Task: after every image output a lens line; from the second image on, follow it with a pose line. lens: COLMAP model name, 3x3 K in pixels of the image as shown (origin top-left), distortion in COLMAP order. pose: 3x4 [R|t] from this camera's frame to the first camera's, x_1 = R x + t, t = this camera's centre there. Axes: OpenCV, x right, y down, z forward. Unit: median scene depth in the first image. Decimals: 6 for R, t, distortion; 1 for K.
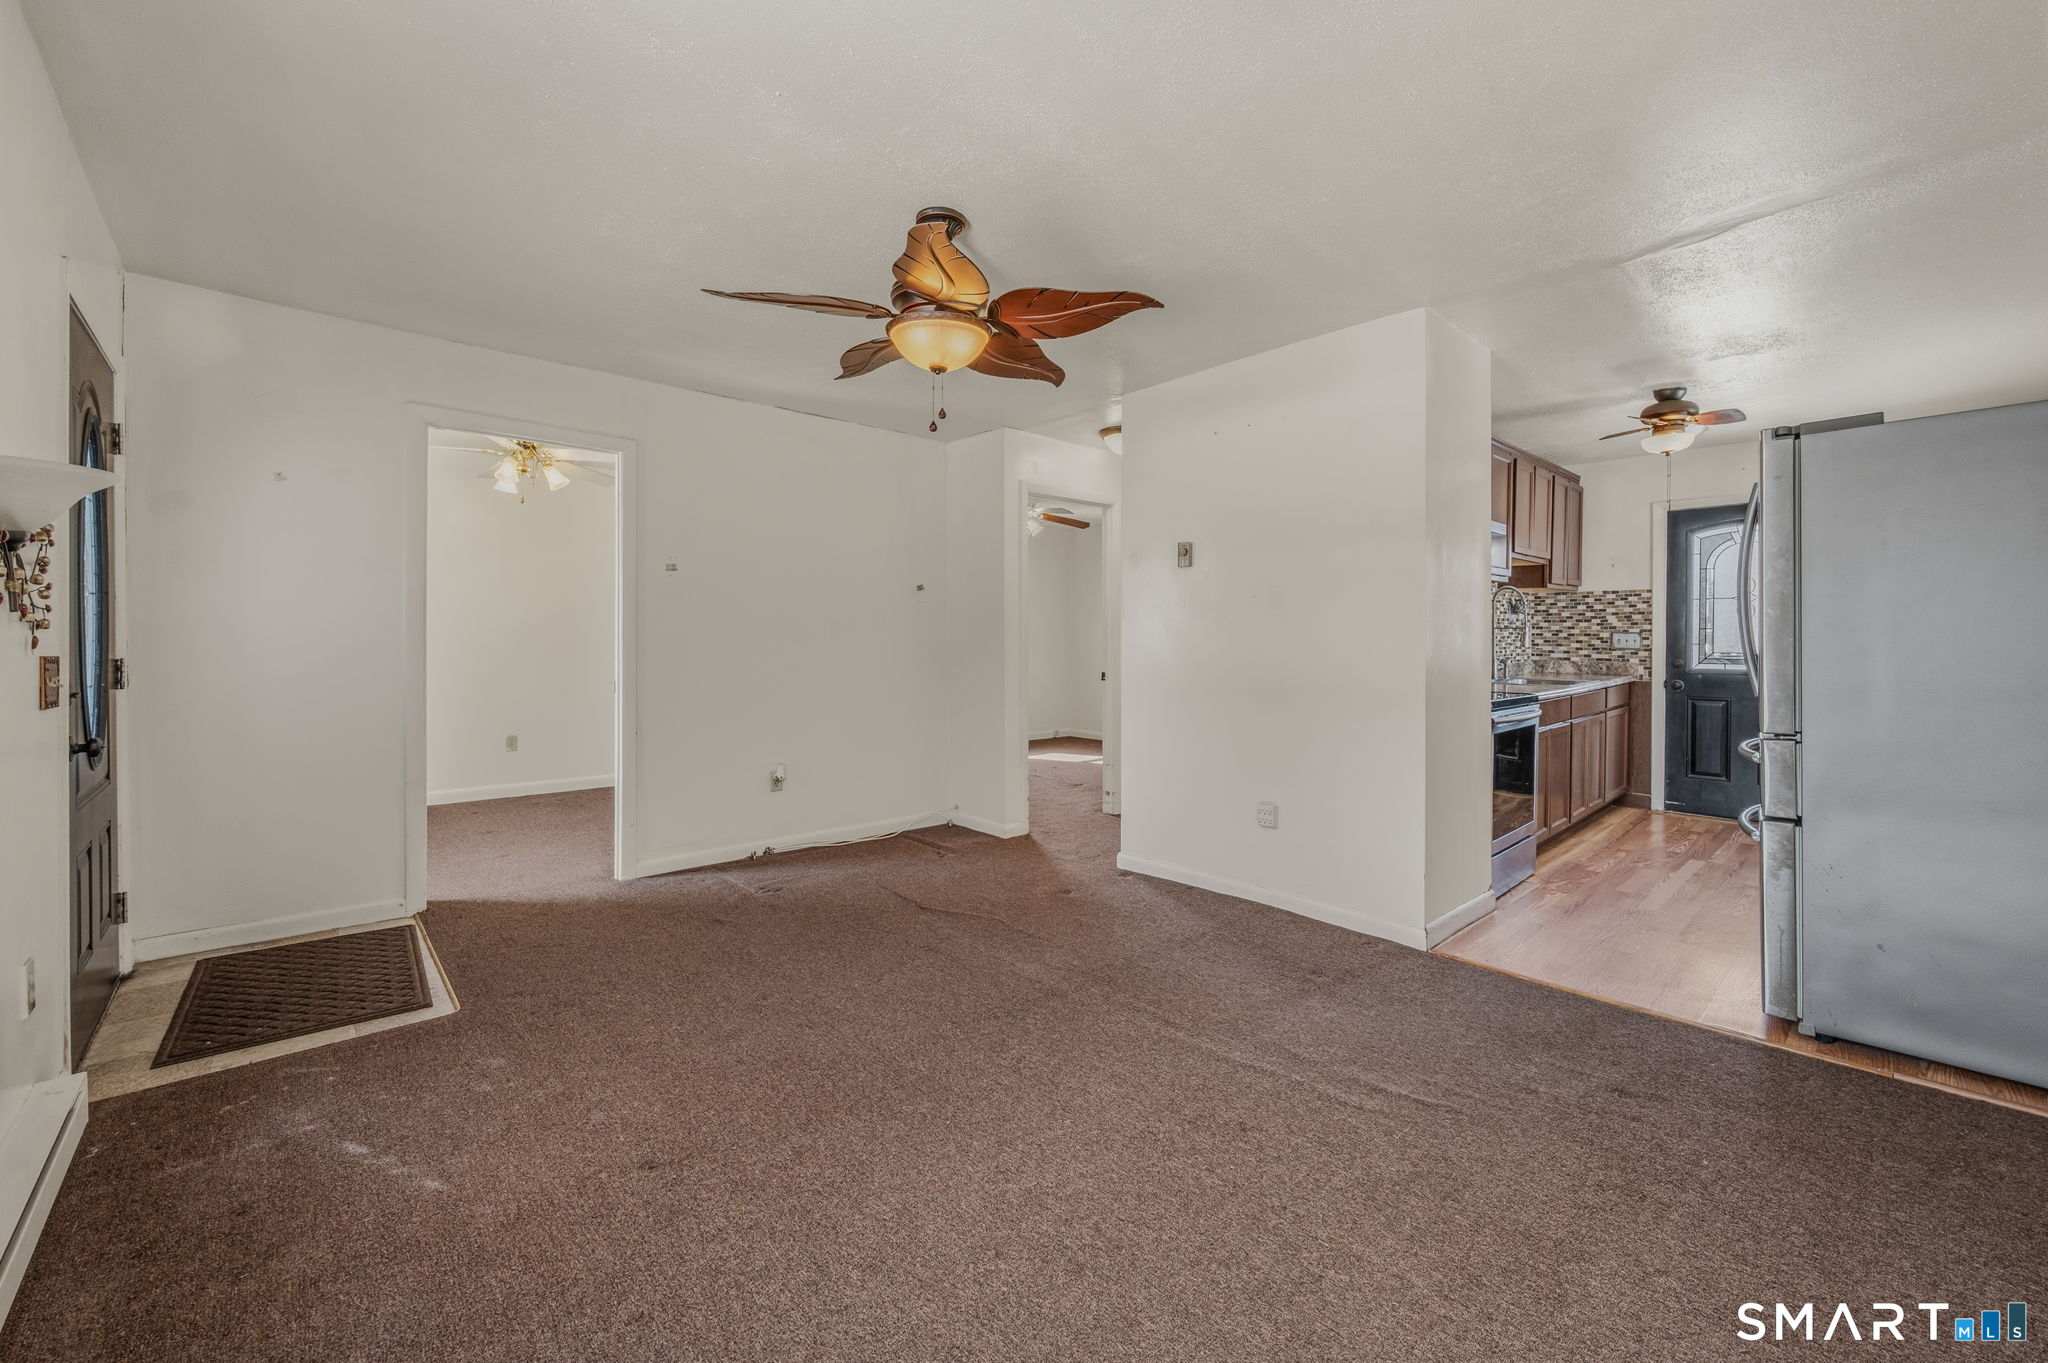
lens RADIAL K [[820.5, 0, 1027.4], [0, 820.5, 649.5], [0, 0, 1]] dist [-0.008689, -0.000169]
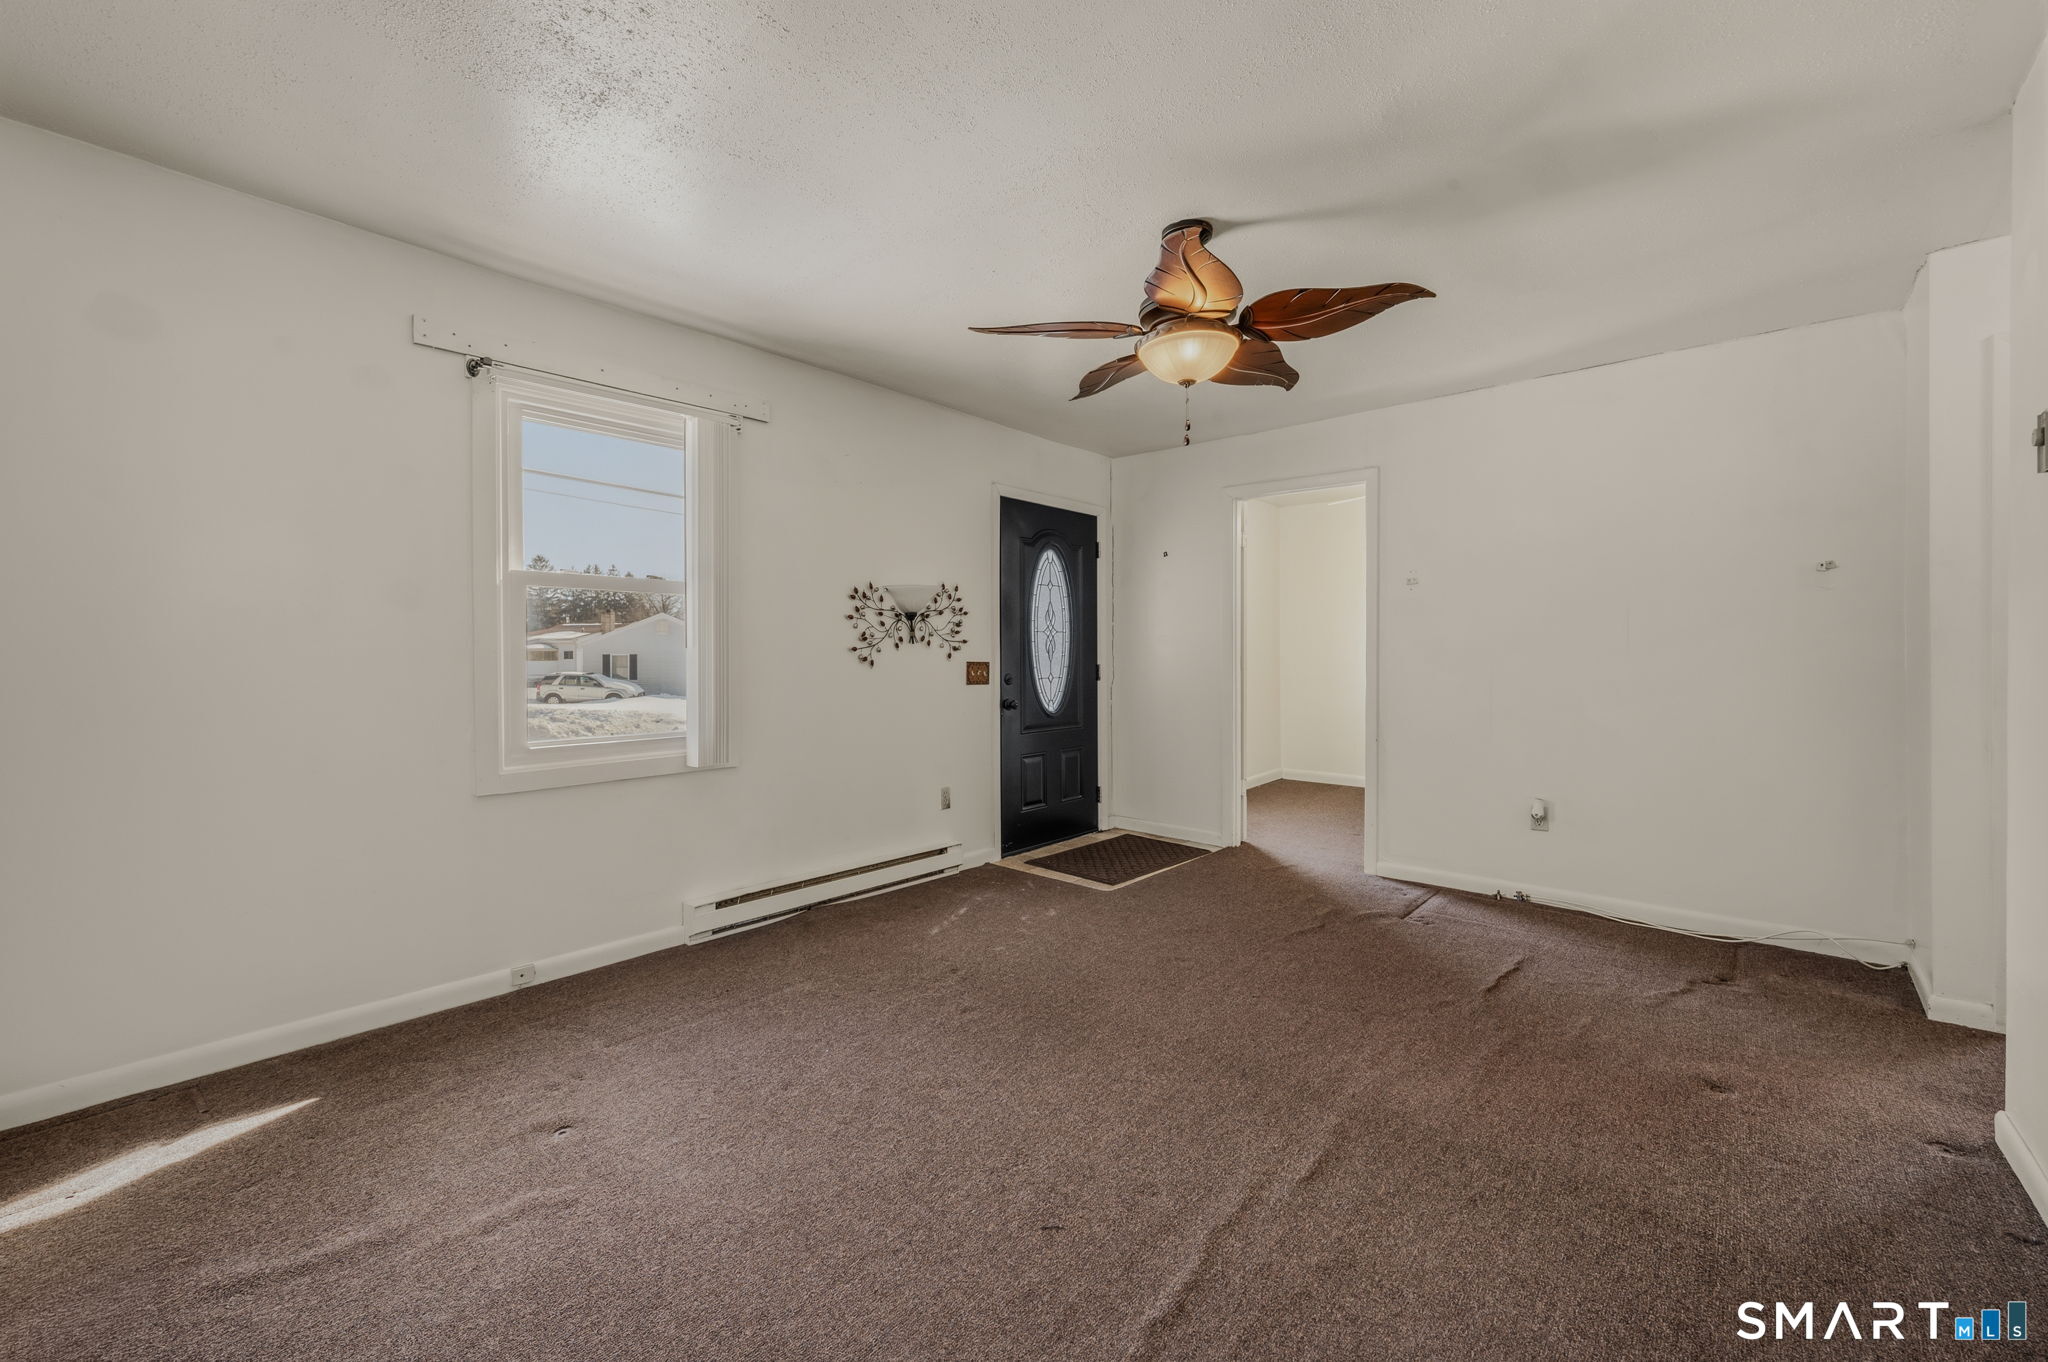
lens RADIAL K [[820.5, 0, 1027.4], [0, 820.5, 649.0], [0, 0, 1]] dist [-0.008689, -0.000169]
pose [[0.101229, -0.007929, -0.994832, 0.588522], [-0.007498, 0.999934, -0.008732, -0.003951], [0.994835, 0.008343, 0.101163, 0.472448]]
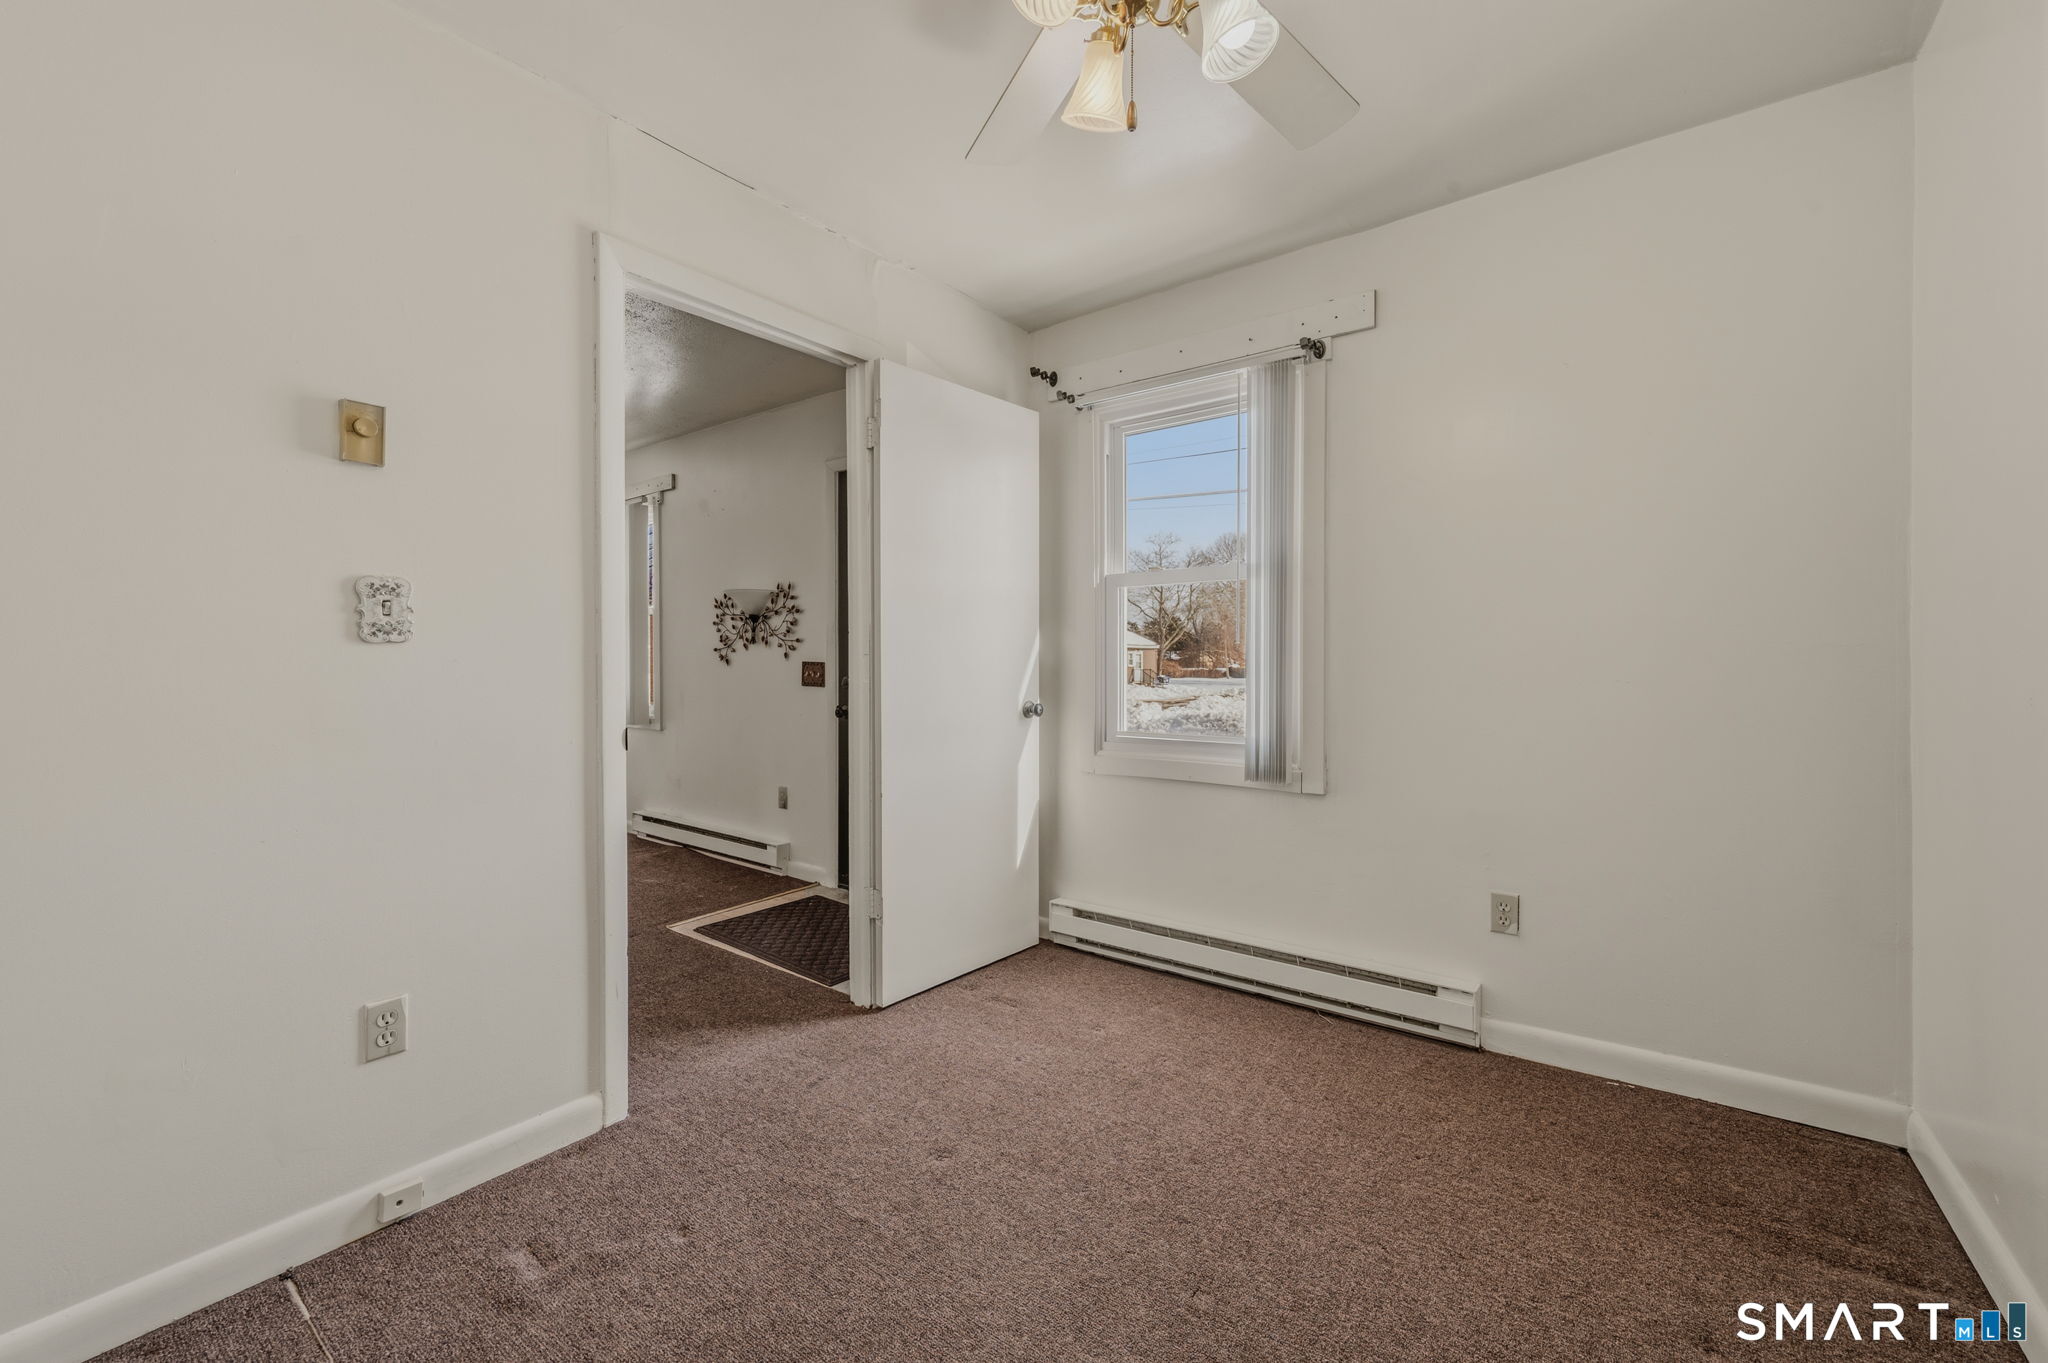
lens RADIAL K [[819.9, 0, 1024.0], [0, 819.9, 681.5], [0, 0, 1]] dist [-0.001776, 0.000057]
pose [[-0.980428, -0.003793, -0.196841, -0.693258], [-0.010053, 0.999475, 0.030813, -0.005711], [0.196620, 0.032189, -0.979951, 1.691660]]
